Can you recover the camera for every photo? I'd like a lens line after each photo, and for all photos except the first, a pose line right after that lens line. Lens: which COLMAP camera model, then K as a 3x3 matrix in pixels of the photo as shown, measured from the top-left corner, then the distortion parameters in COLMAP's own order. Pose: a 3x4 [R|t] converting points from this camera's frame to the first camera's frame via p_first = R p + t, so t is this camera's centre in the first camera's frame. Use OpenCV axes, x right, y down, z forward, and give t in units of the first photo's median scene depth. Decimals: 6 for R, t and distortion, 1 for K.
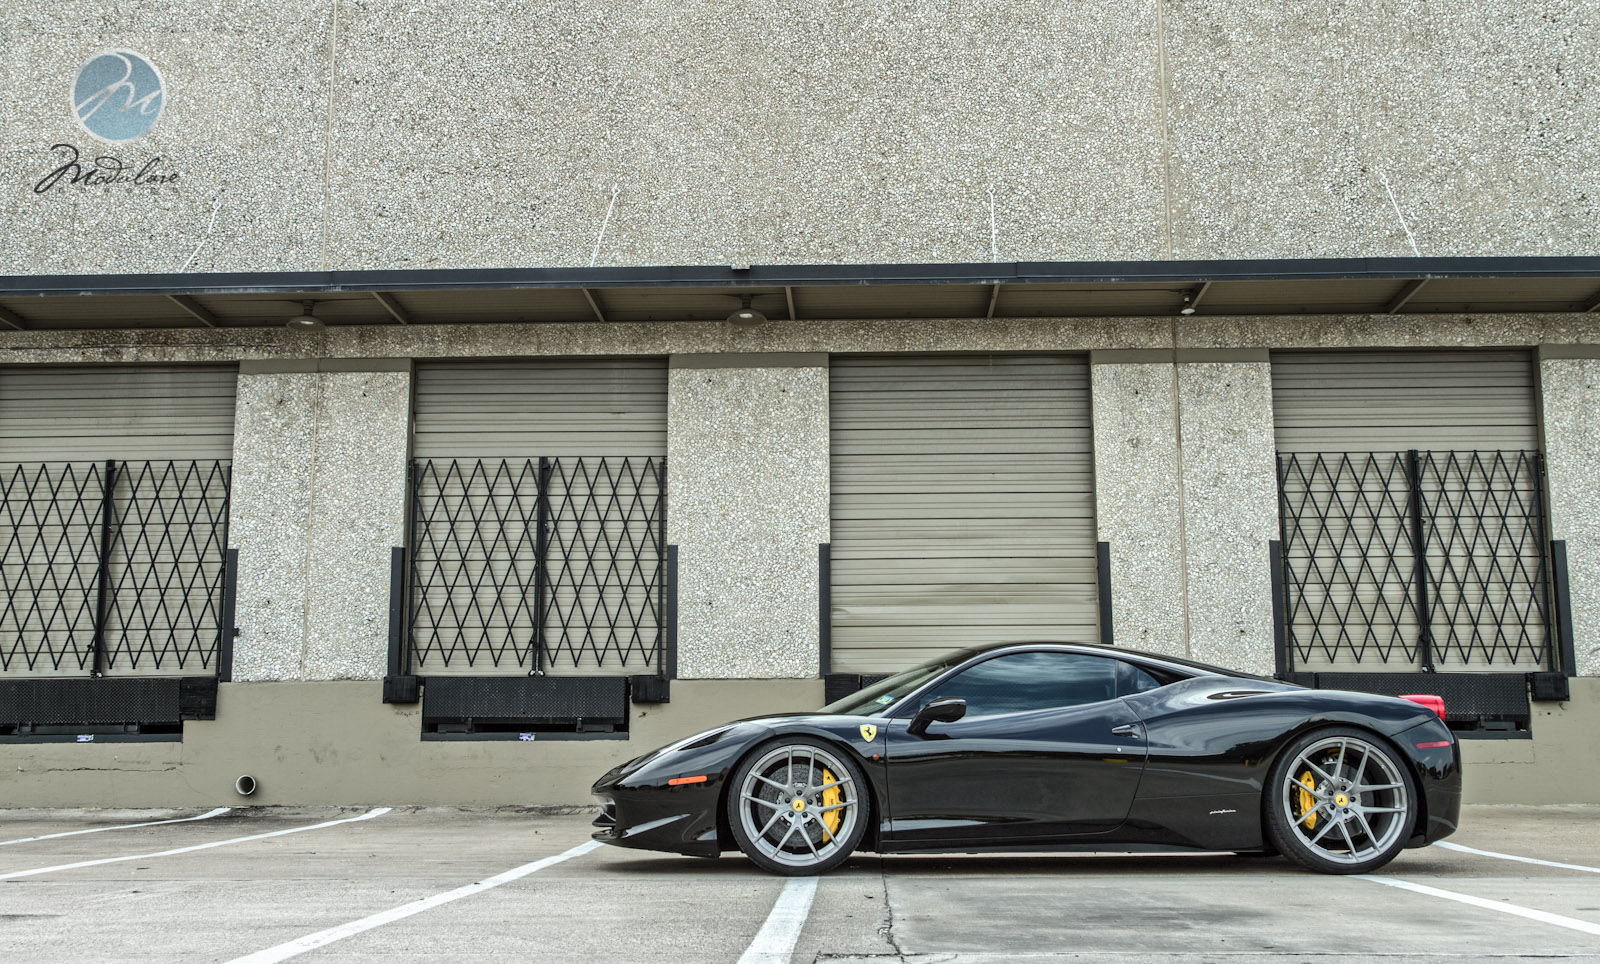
lens RADIAL K [[1886.5, 0, 791.2], [0, 1886.5, 410.2], [0, 0, 1]] dist [0.038399, 0.000000]
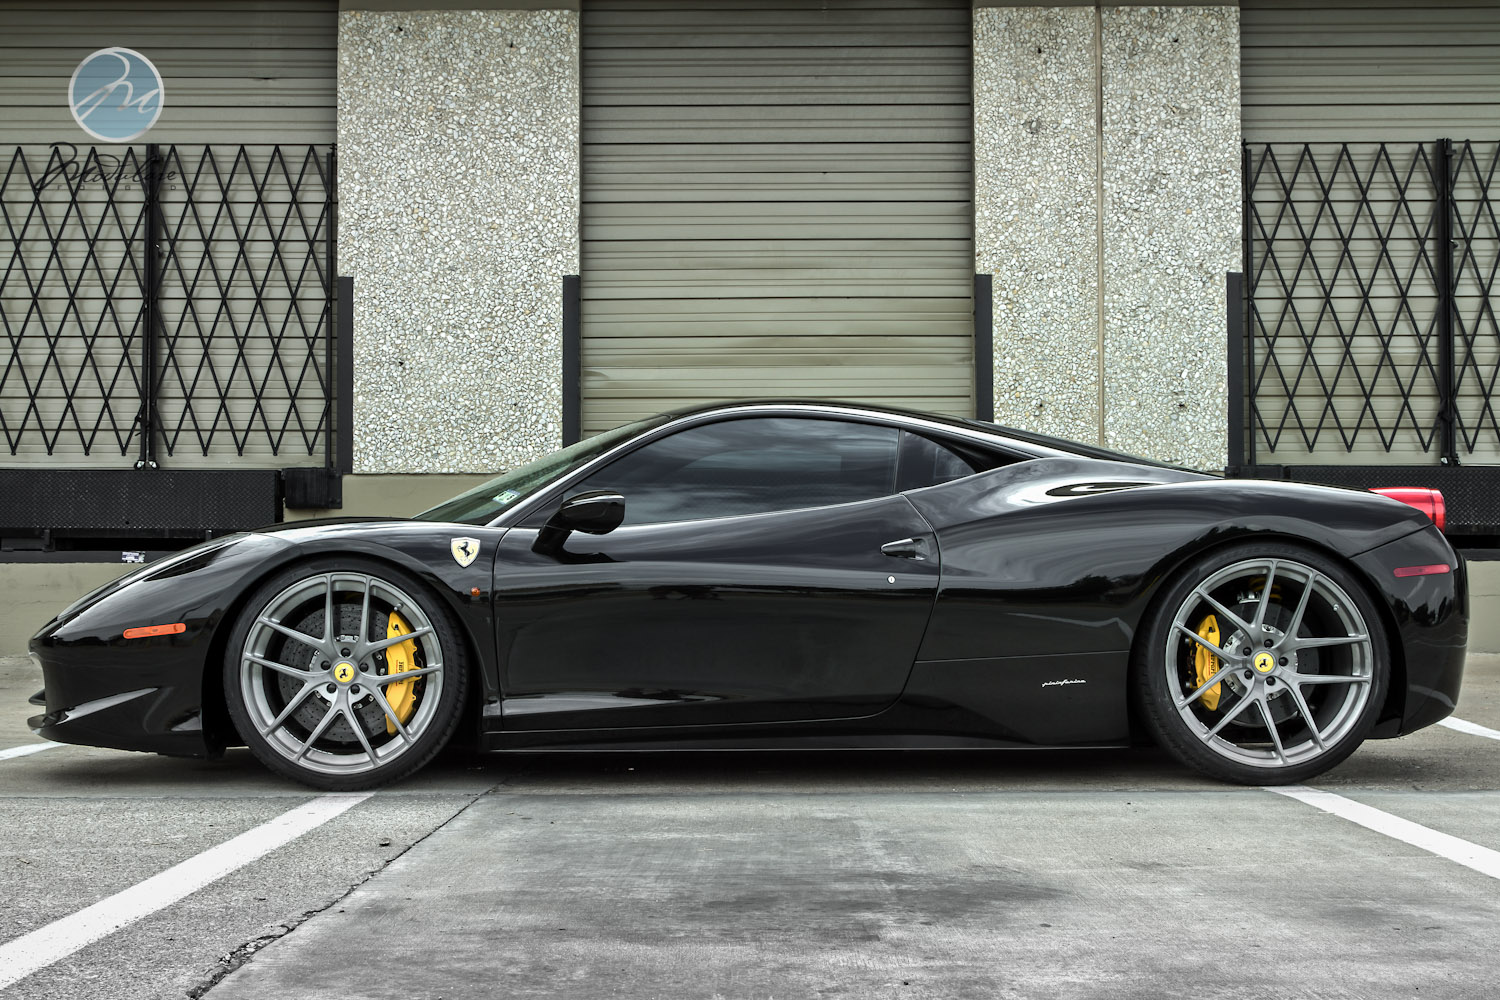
lens RADIAL K [[2369.0, 0, 744.2], [0, 2369.0, 495.8], [0, 0, 1]] dist [0.029550, 0.000000]
pose [[0.999732, 0.002209, 0.023049, 0.059838], [-0.005519, 0.989487, 0.144518, 0.025816], [-0.022487, -0.144607, 0.989234, 0.150086]]
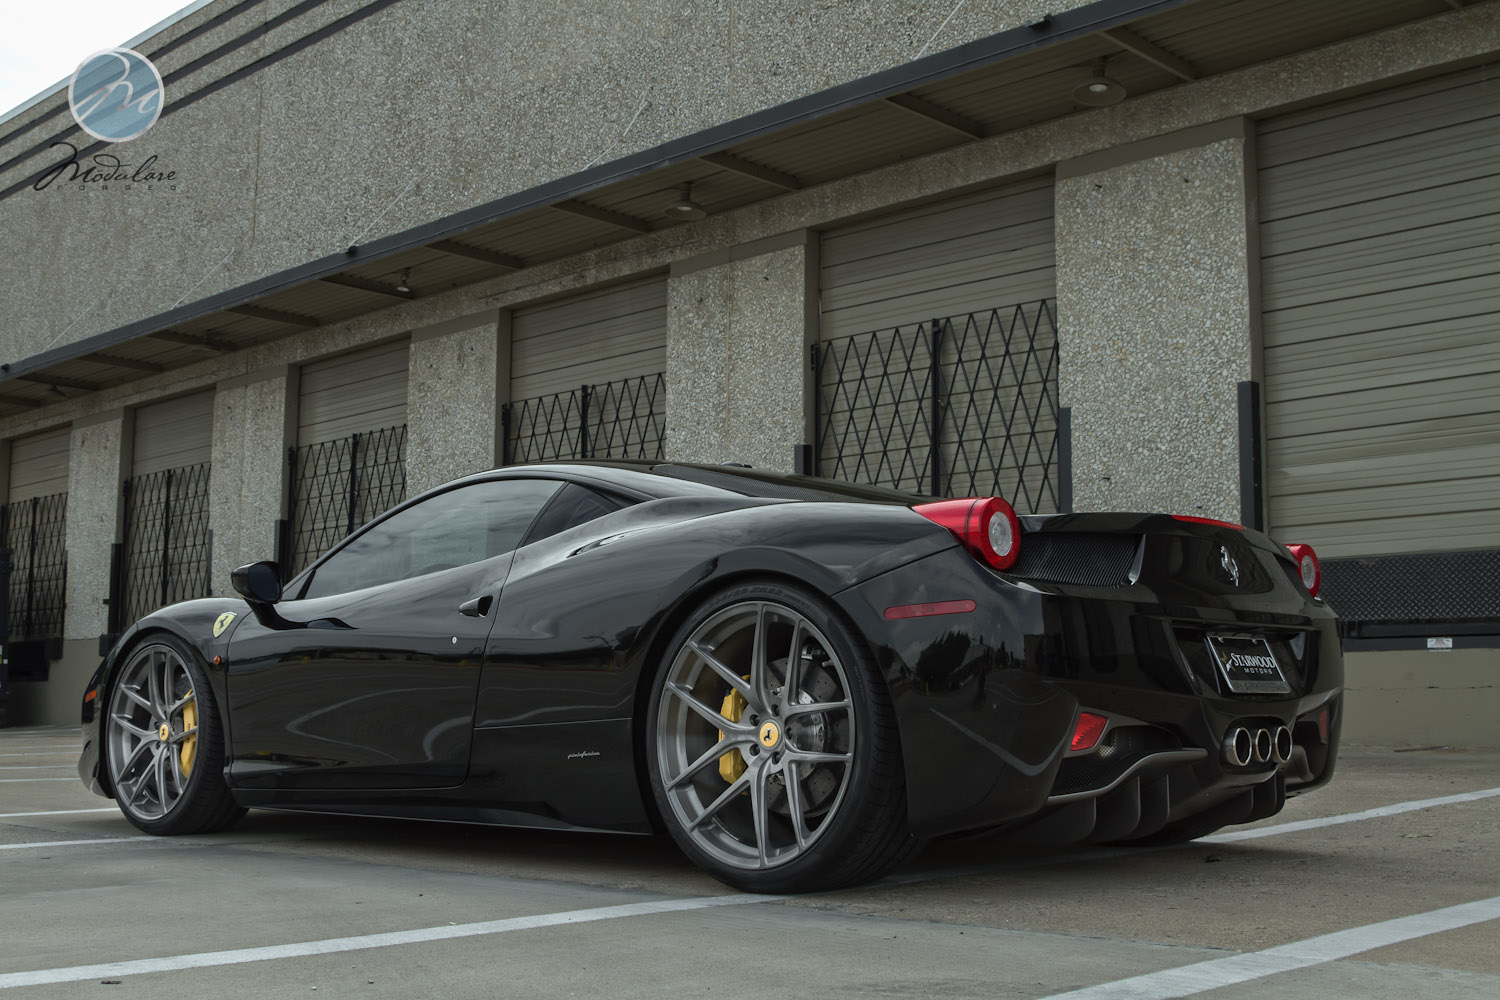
lens RADIAL K [[1728.8, 0, 751.0], [0, 1728.8, 503.0], [0, 0, 1]] dist [-0.028321, 0.000000]
pose [[0.752405, -0.074618, -0.654461, 0.298753], [0.119500, 0.992539, 0.024220, 0.077733], [0.647770, -0.096432, 0.755708, 0.382333]]
